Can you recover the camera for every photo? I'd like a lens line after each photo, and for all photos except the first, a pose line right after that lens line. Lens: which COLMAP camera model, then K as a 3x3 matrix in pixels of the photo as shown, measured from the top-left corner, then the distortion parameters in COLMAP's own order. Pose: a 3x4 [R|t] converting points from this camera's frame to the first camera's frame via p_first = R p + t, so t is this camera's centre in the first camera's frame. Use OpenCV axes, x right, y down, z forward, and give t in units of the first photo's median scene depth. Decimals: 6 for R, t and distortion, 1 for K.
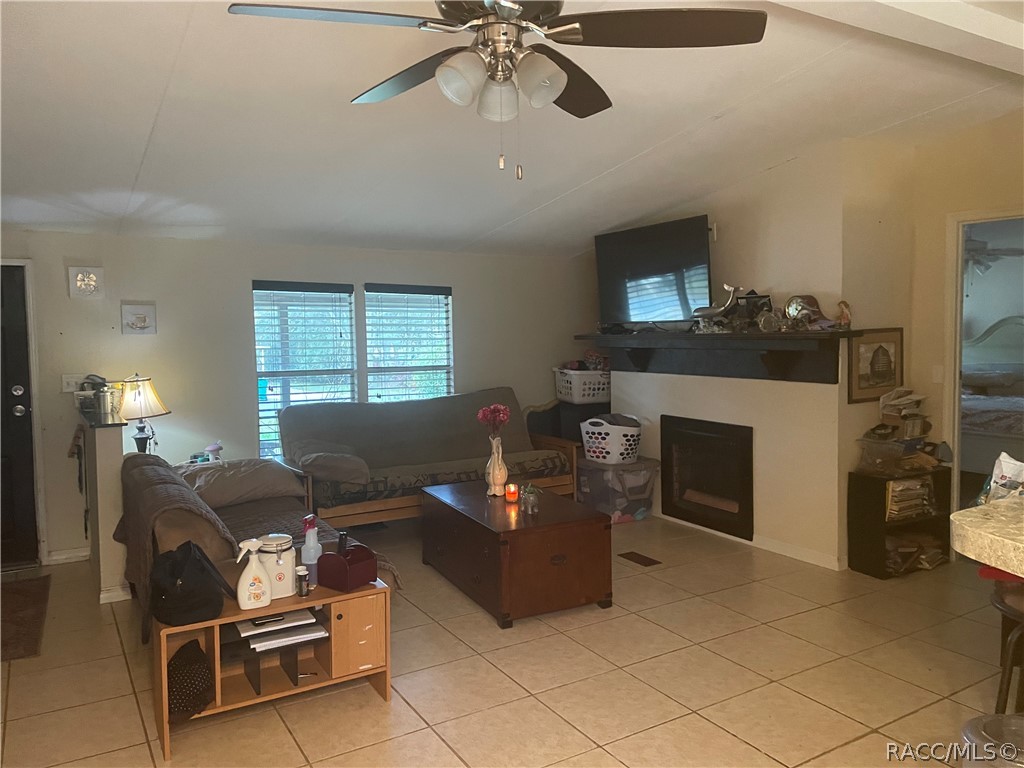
lens RADIAL K [[770.6, 0, 513.7], [0, 770.6, 381.0], [0, 0, 1]] dist [0.082349, -0.107392]
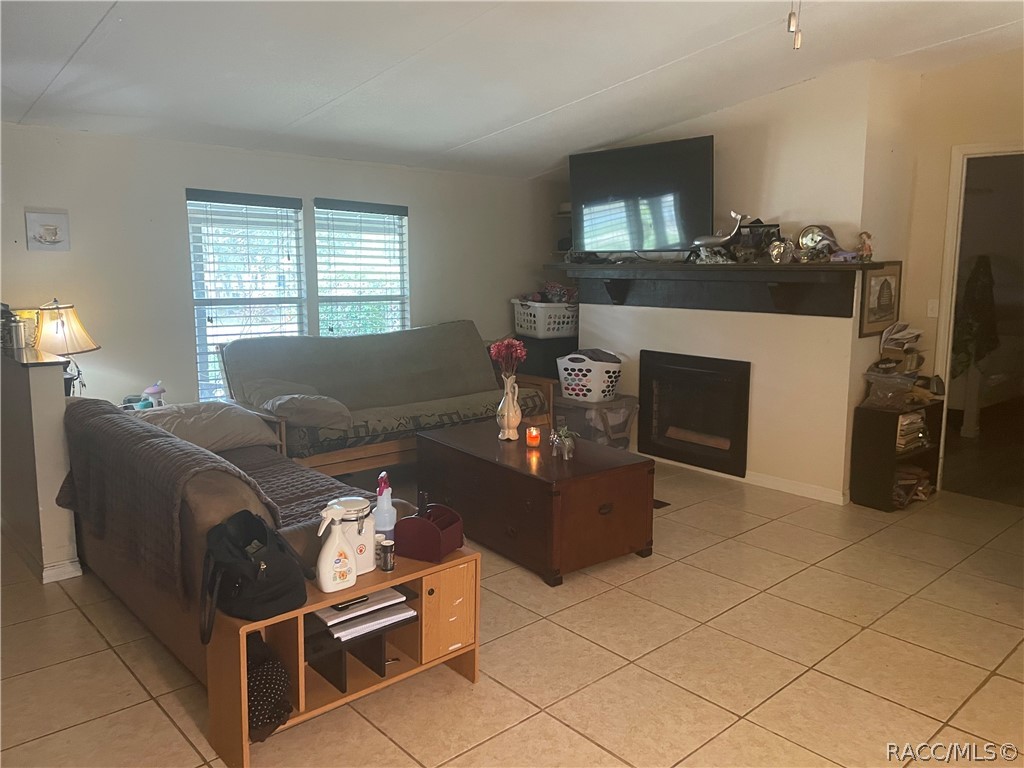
lens RADIAL K [[770.6, 0, 511.5], [0, 770.6, 379.6], [0, 0, 1]] dist [0.082349, -0.107392]
pose [[0.980417, -0.009252, 0.196718, -0.188374], [-0.007142, 0.996568, 0.082468, 0.003512], [-0.196806, -0.082258, 0.976986, 0.116305]]
